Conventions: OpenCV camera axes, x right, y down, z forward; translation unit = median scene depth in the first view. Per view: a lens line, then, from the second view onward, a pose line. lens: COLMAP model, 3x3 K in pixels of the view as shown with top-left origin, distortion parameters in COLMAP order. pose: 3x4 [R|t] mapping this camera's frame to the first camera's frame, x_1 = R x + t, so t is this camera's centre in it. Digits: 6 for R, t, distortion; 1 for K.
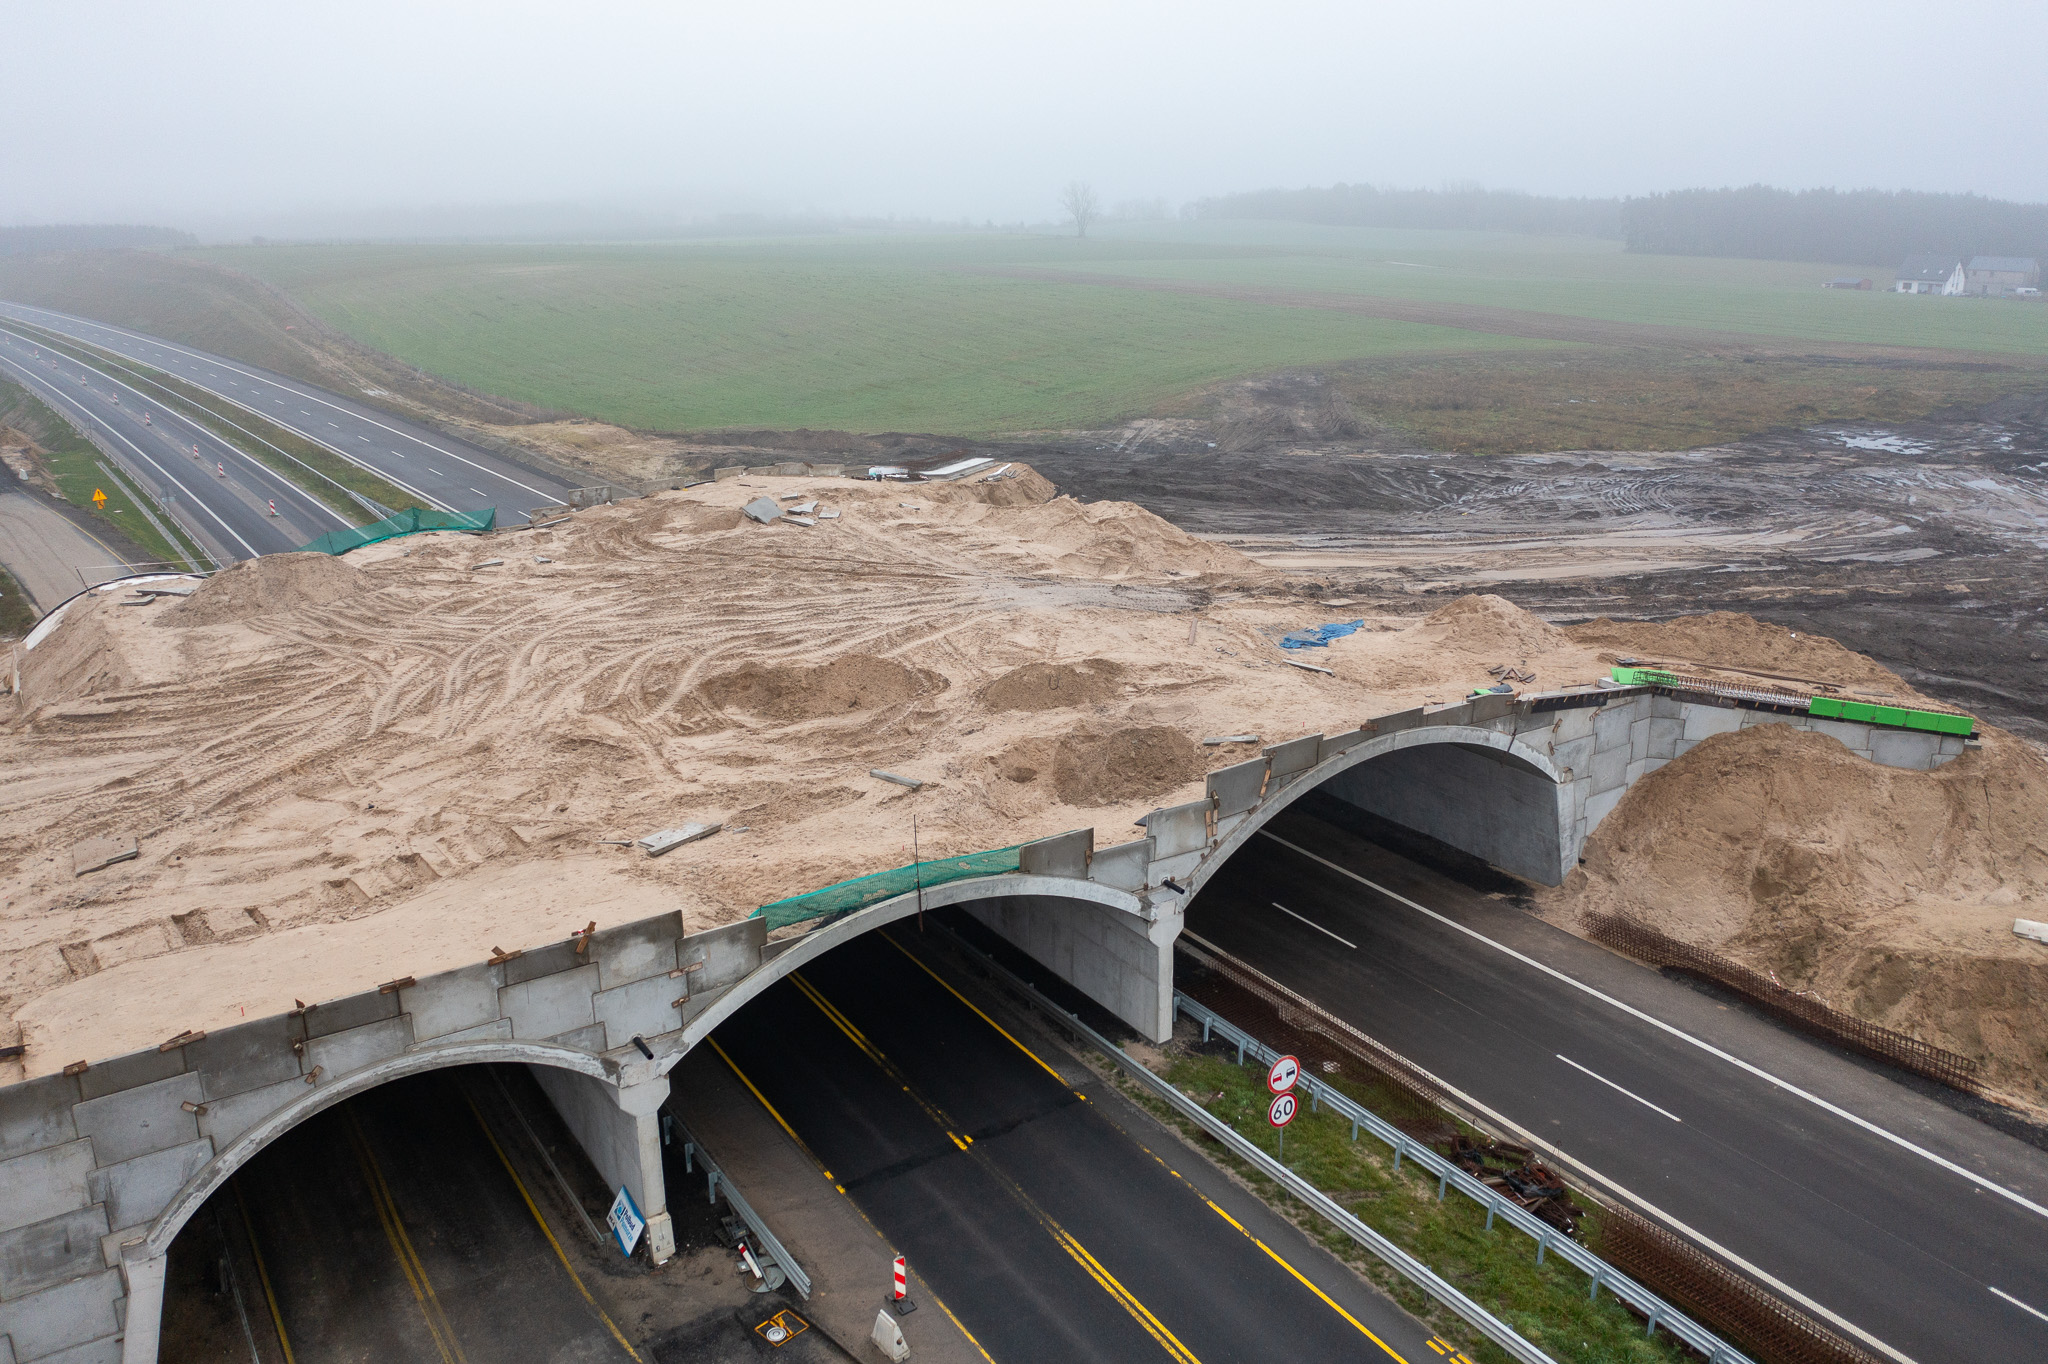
lens RADIAL K [[1622.4, 0, 1024.0], [0, 1622.4, 682.0], [0, 0, 1]] dist [-0.017407, -0.002762]
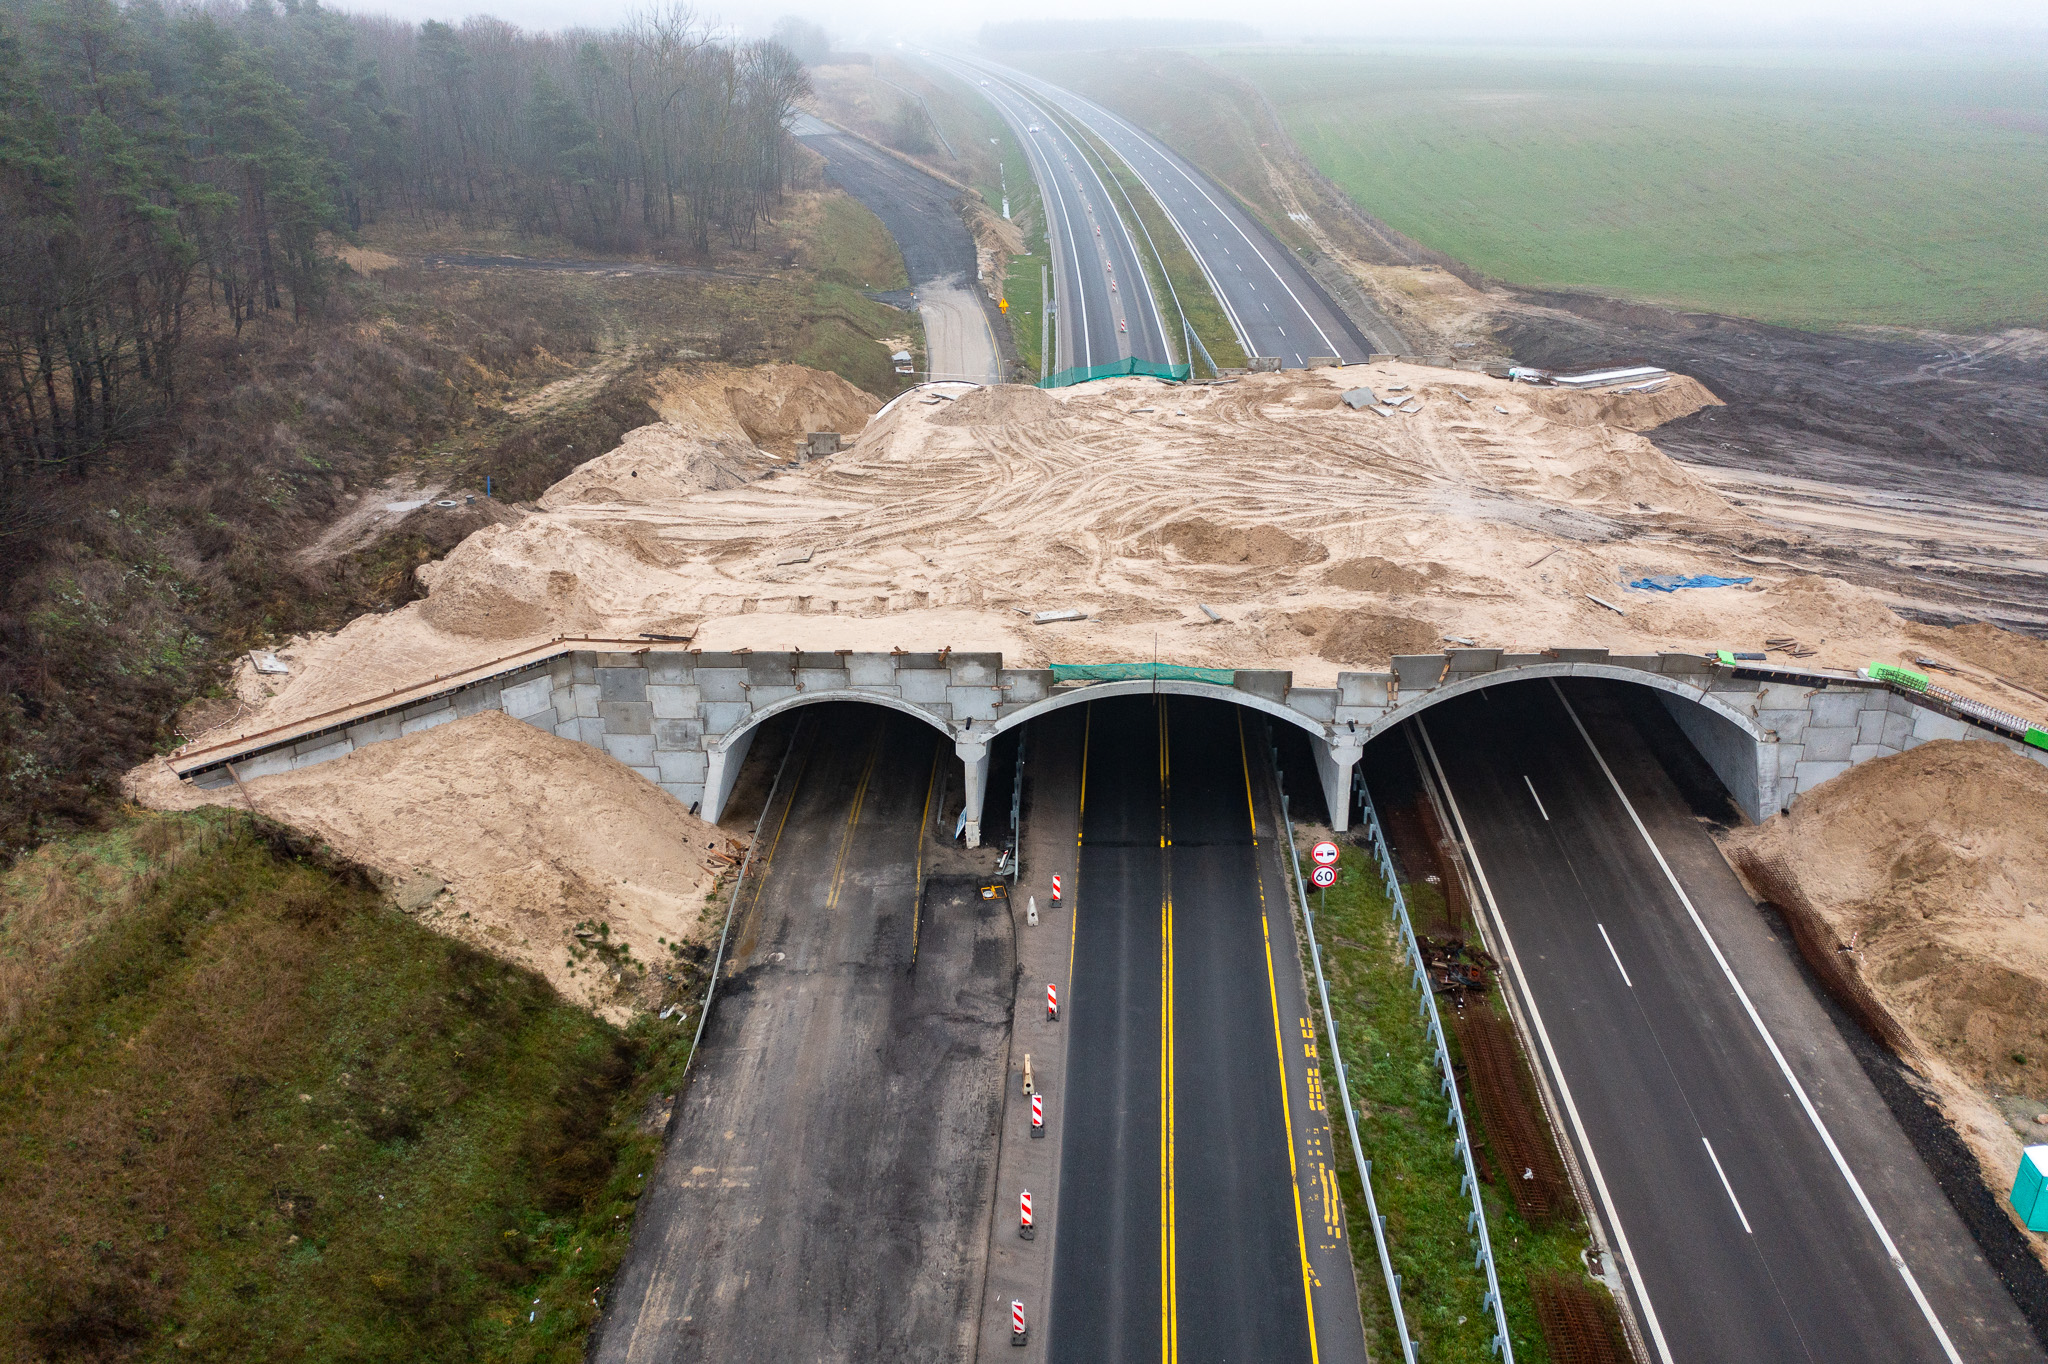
lens RADIAL K [[1619.5, 0, 1024.0], [0, 1619.5, 682.0], [0, 0, 1]] dist [-0.021199, 0.010591]
pose [[0.814237, 0.239535, -0.528811, 0.591202], [-0.173802, 0.969708, 0.171637, -0.105917], [0.553905, -0.047845, 0.831204, -0.349104]]
